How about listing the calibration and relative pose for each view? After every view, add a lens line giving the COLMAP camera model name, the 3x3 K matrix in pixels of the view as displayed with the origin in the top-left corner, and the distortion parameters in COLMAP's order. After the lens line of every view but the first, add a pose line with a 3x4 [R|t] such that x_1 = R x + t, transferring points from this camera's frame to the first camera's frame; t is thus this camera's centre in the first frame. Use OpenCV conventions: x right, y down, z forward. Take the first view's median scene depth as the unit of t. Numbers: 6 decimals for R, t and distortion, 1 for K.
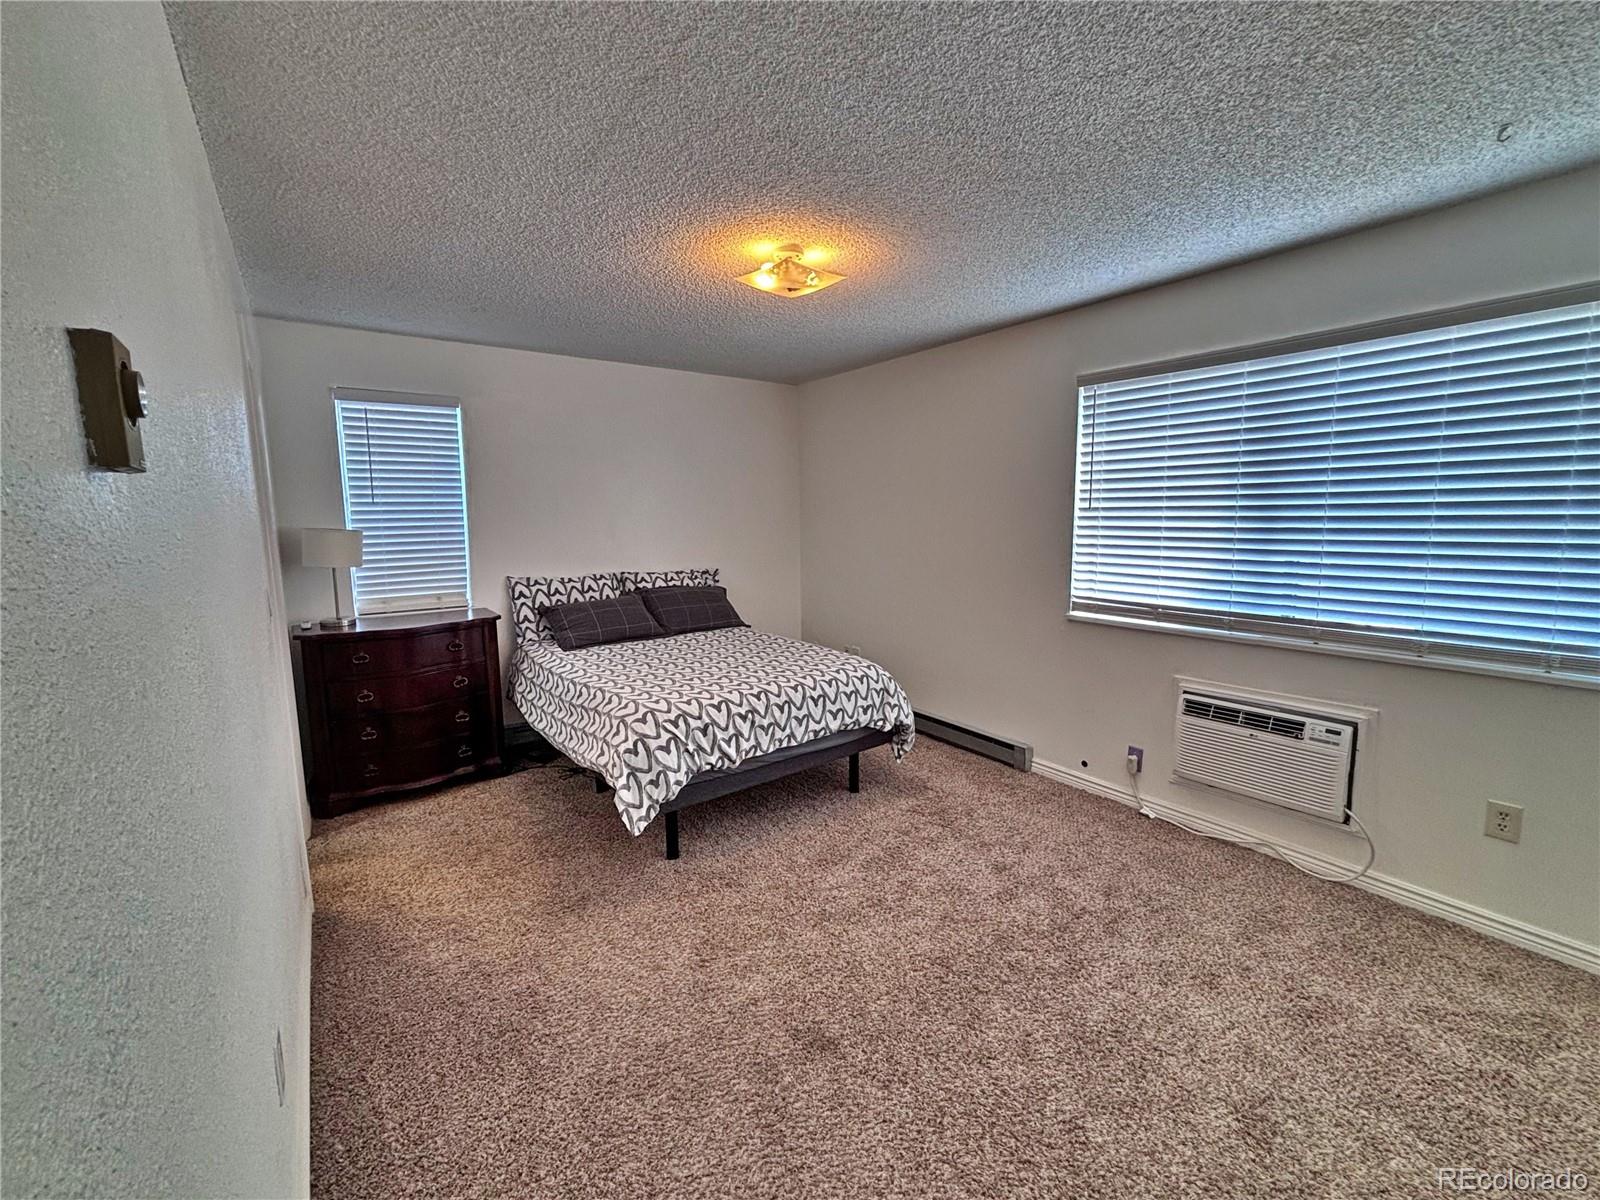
lens RADIAL K [[661.0, 0, 811.3], [0, 661.0, 594.9], [0, 0, 1]] dist [0.001723, 0.000417]
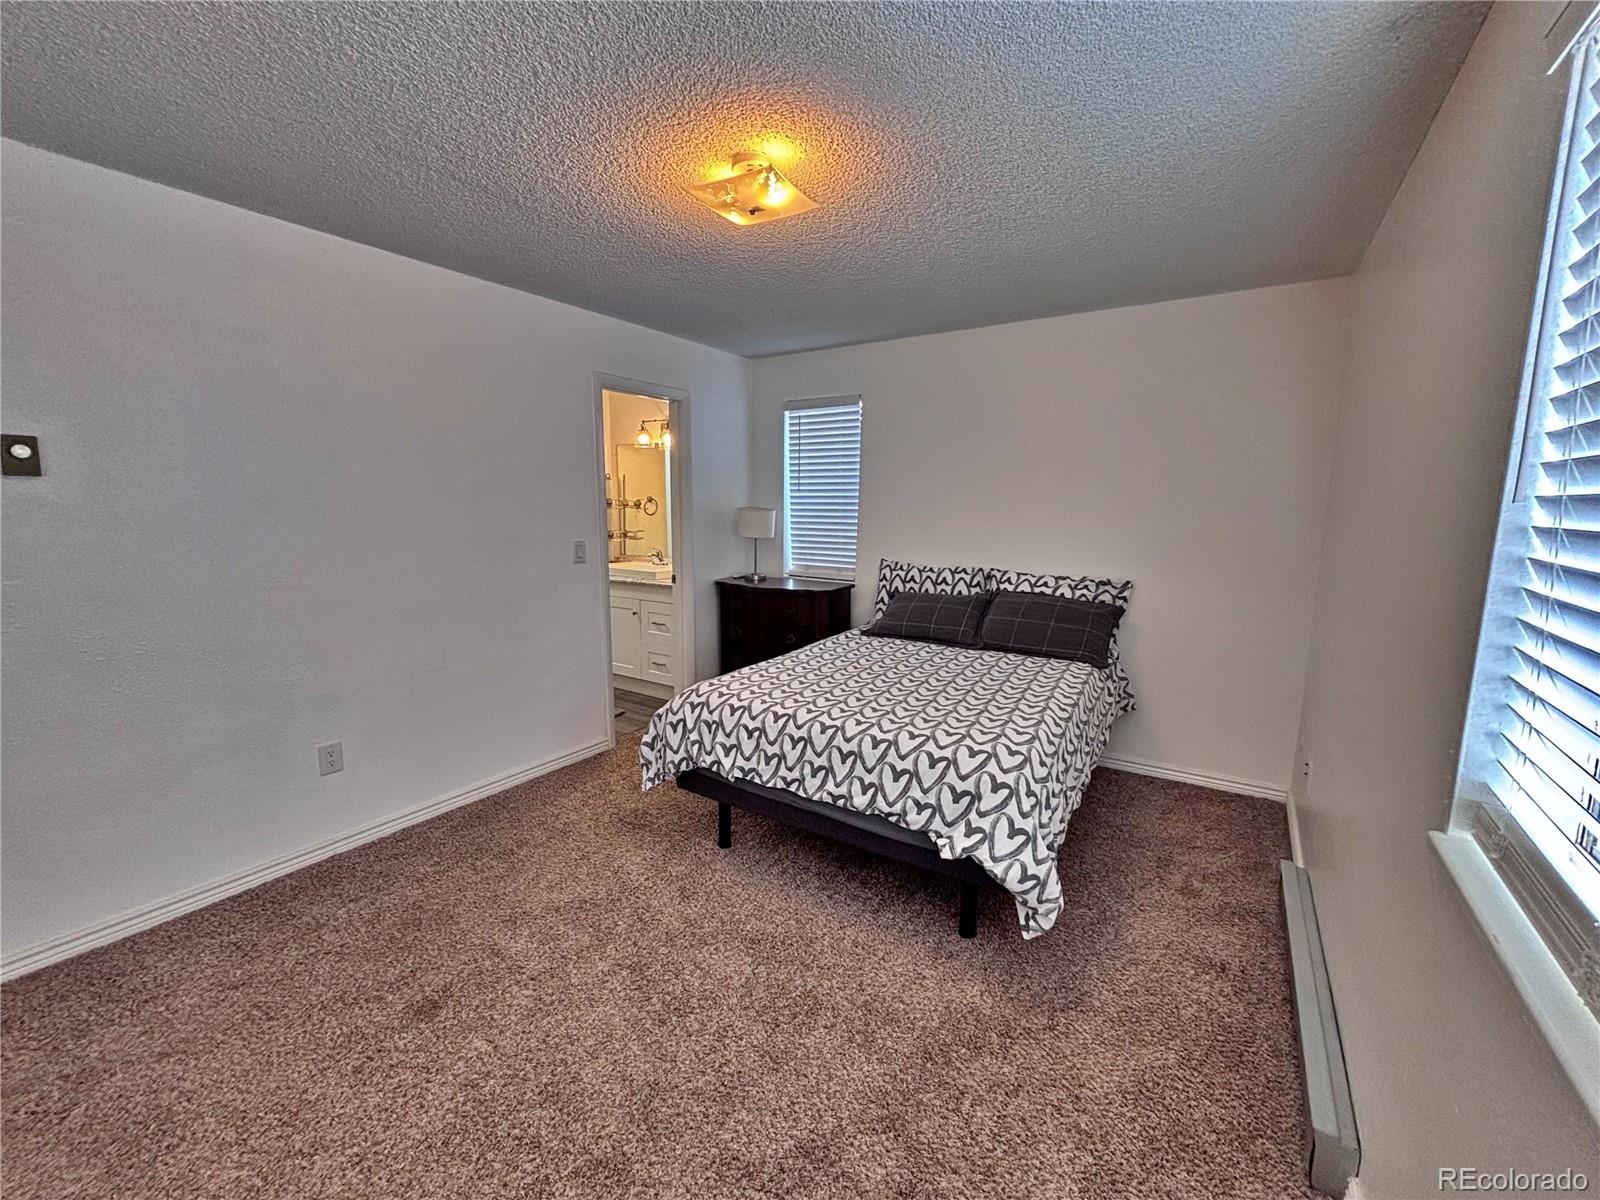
lens RADIAL K [[661.0, 0, 784.3], [0, 661.0, 595.8], [0, 0, 1]] dist [0.001723, 0.000417]
pose [[0.314521, 0.146658, -0.937853, 0.627999], [-0.127170, 0.985597, 0.111476, -0.086195], [0.940694, 0.084205, 0.328641, 0.658654]]
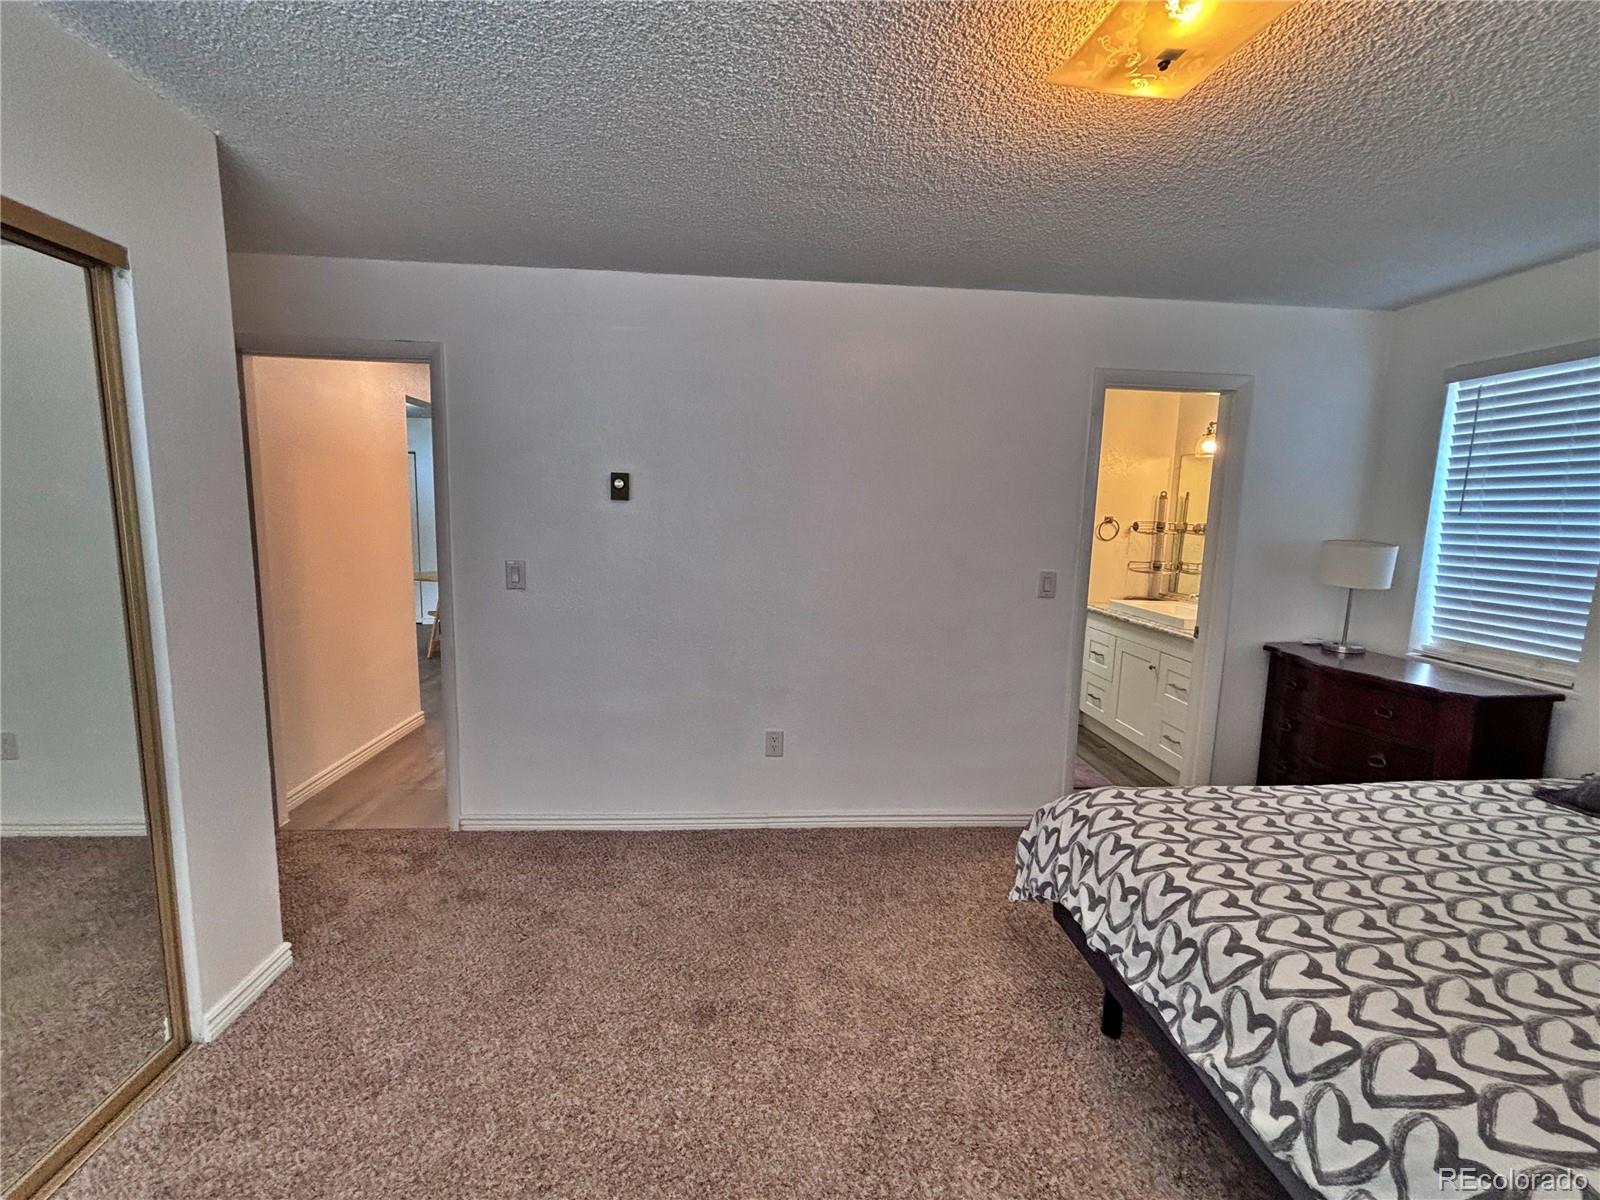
lens RADIAL K [[661.0, 0, 799.3], [0, 661.0, 595.5], [0, 0, 1]] dist [0.001723, 0.000417]
pose [[-0.550774, 0.106450, -0.827838, 0.438285], [-0.120276, 0.971359, 0.204927, -0.127424], [0.825943, 0.212437, -0.522196, 0.899710]]
